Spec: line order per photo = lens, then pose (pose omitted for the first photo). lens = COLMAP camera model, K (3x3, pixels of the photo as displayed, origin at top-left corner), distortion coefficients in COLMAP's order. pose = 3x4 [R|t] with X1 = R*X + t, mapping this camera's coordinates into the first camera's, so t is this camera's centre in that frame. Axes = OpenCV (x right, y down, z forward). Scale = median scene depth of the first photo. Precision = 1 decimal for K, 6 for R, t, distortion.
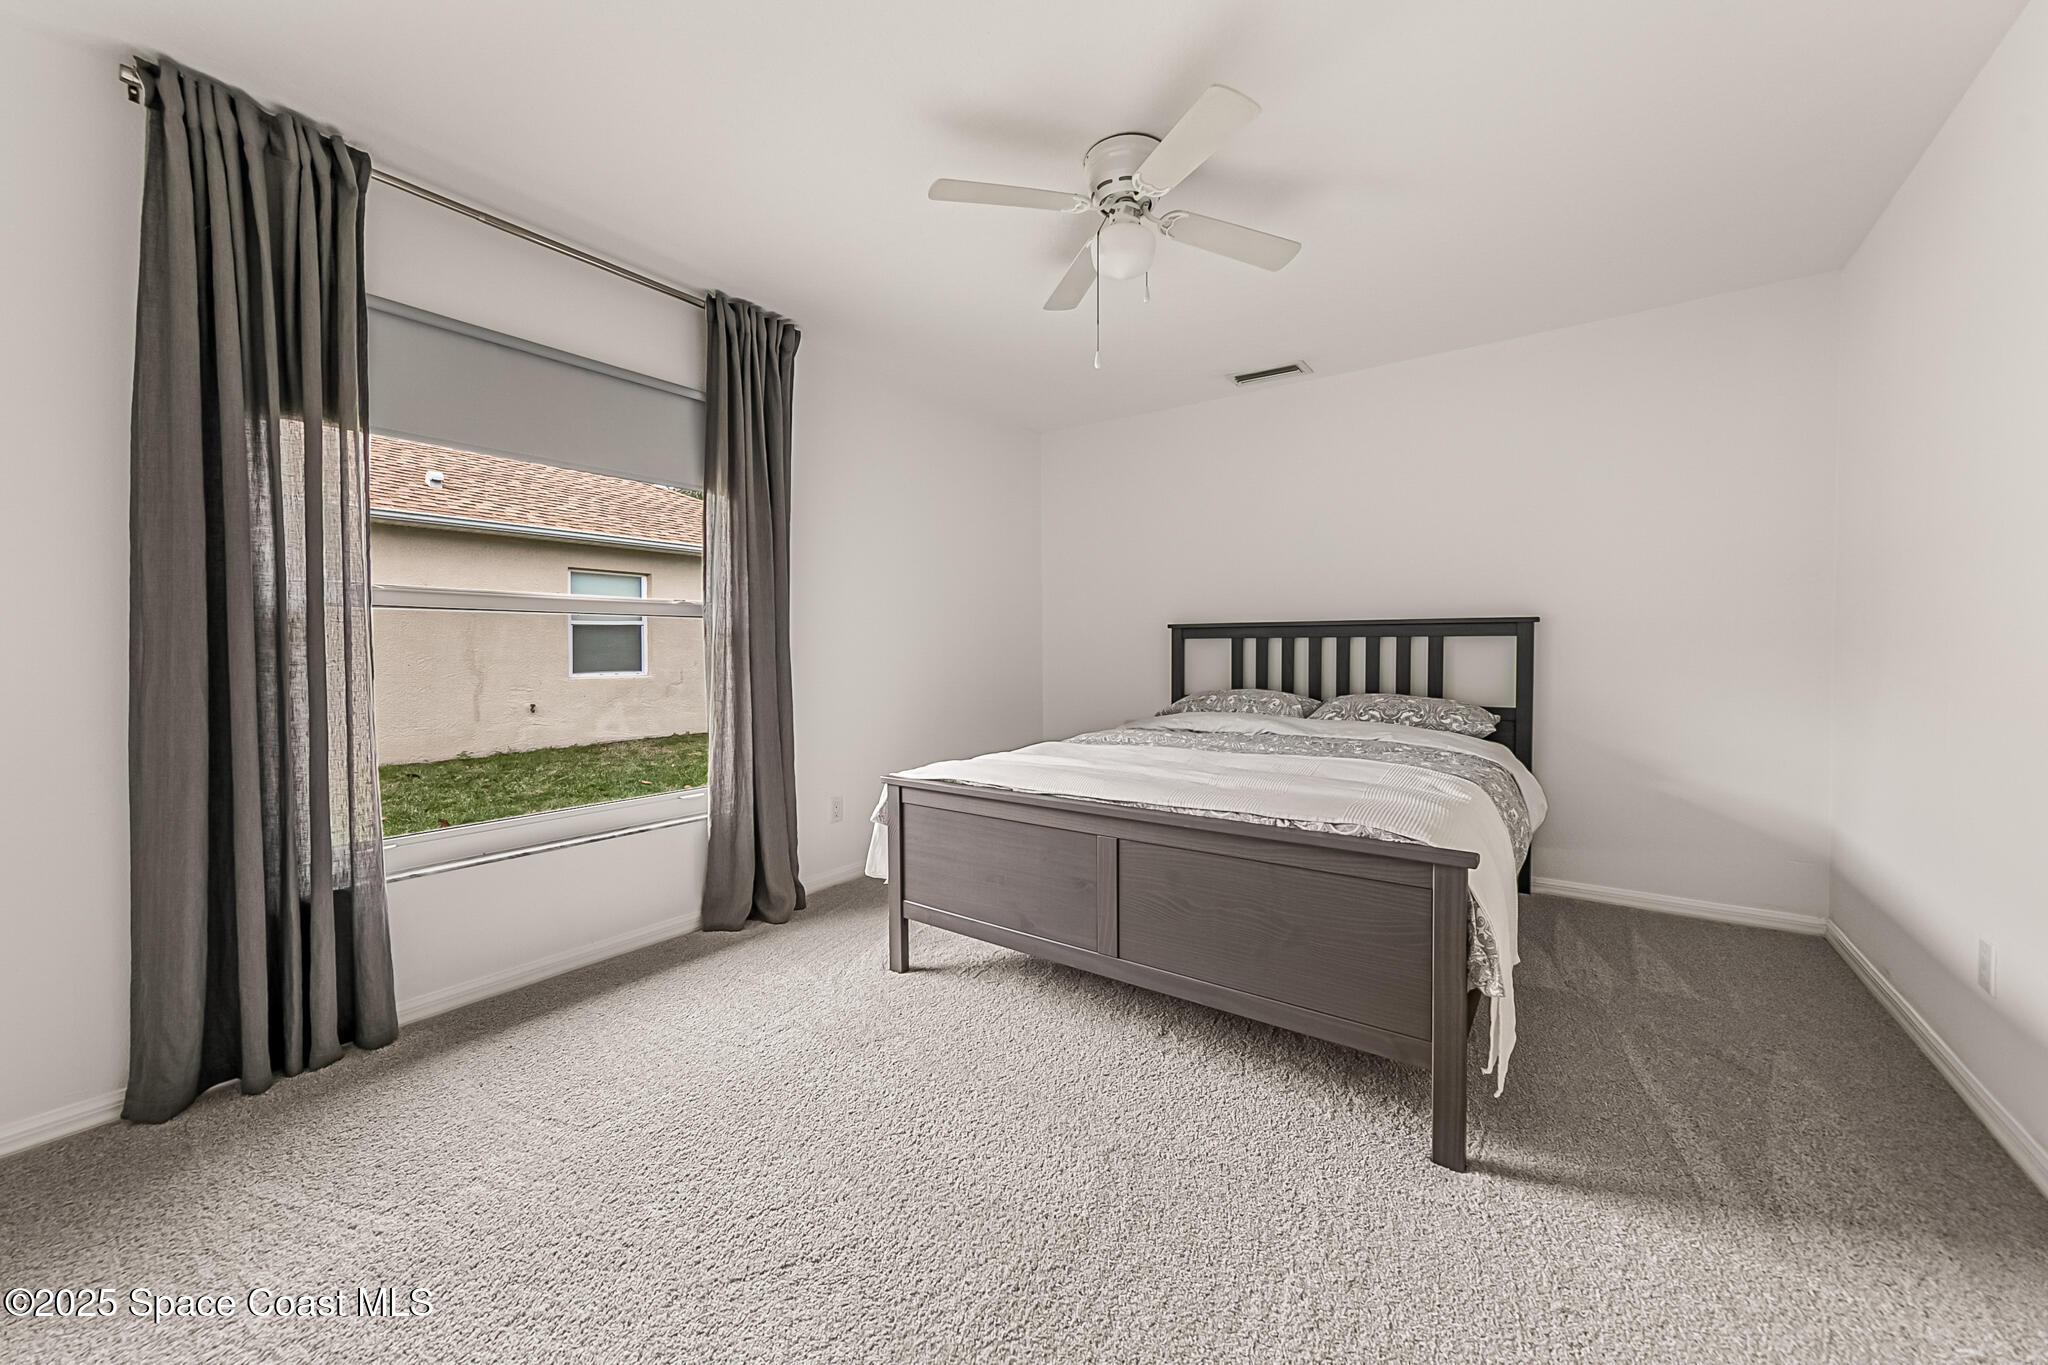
lens RADIAL K [[742.8, 0, 1032.9], [0, 742.8, 665.3], [0, 0, 1]] dist [-0.001033, -0.000209]
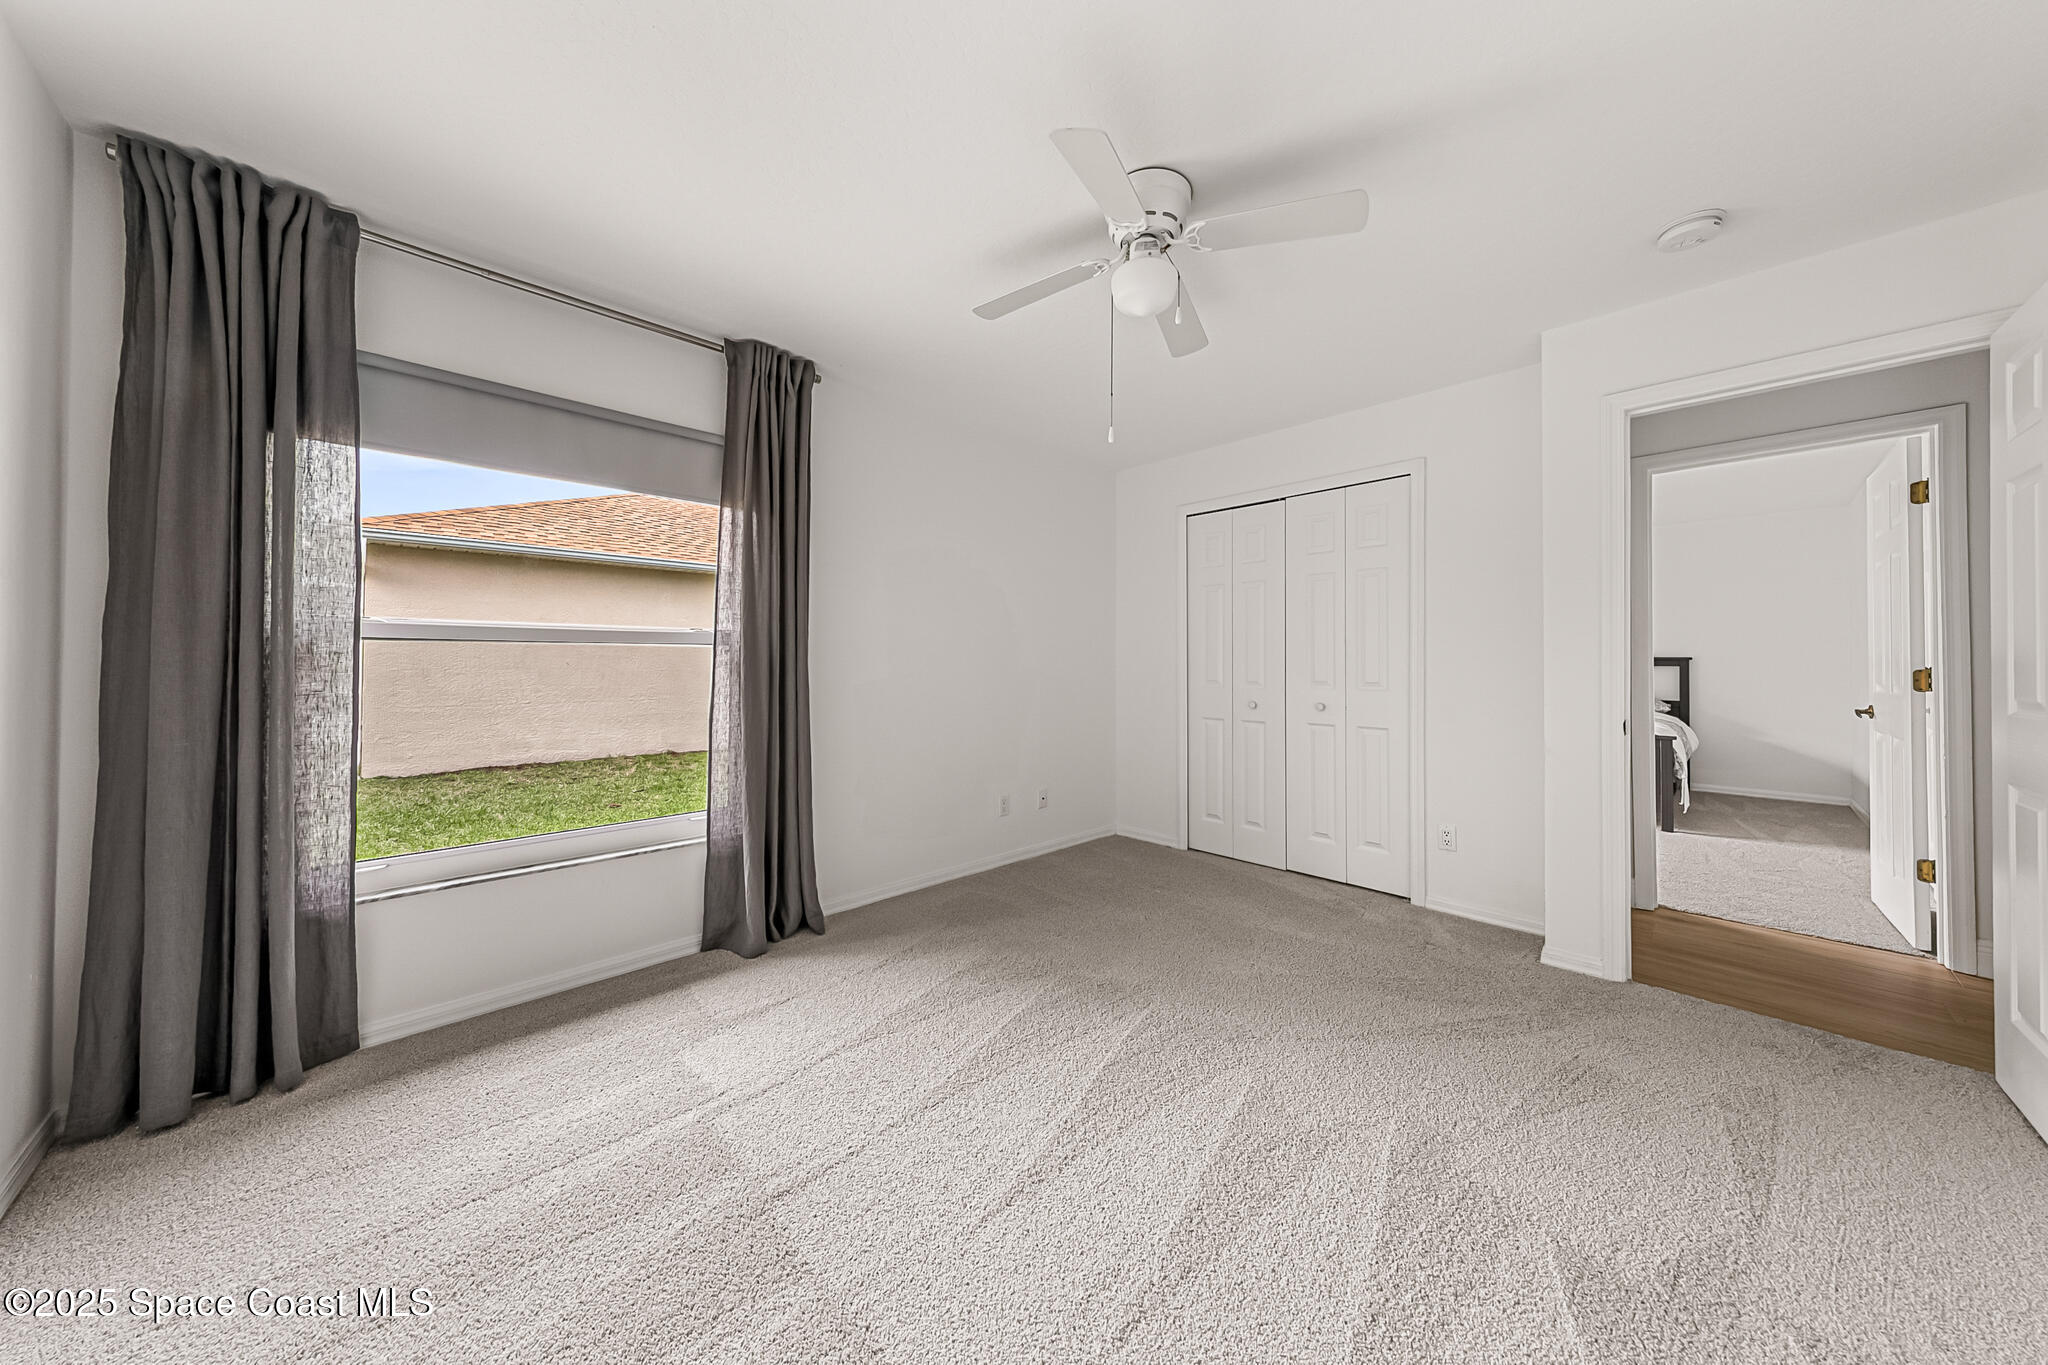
lens RADIAL K [[642.0, 0, 1023.2], [0, 642.0, 657.0], [0, 0, 1]] dist [0.000461, 0.000099]
pose [[0.981206, -0.013632, -0.192479, 0.186748], [0.005204, 0.999008, -0.044229, -0.004302], [0.192891, 0.042396, 0.980304, 0.256135]]
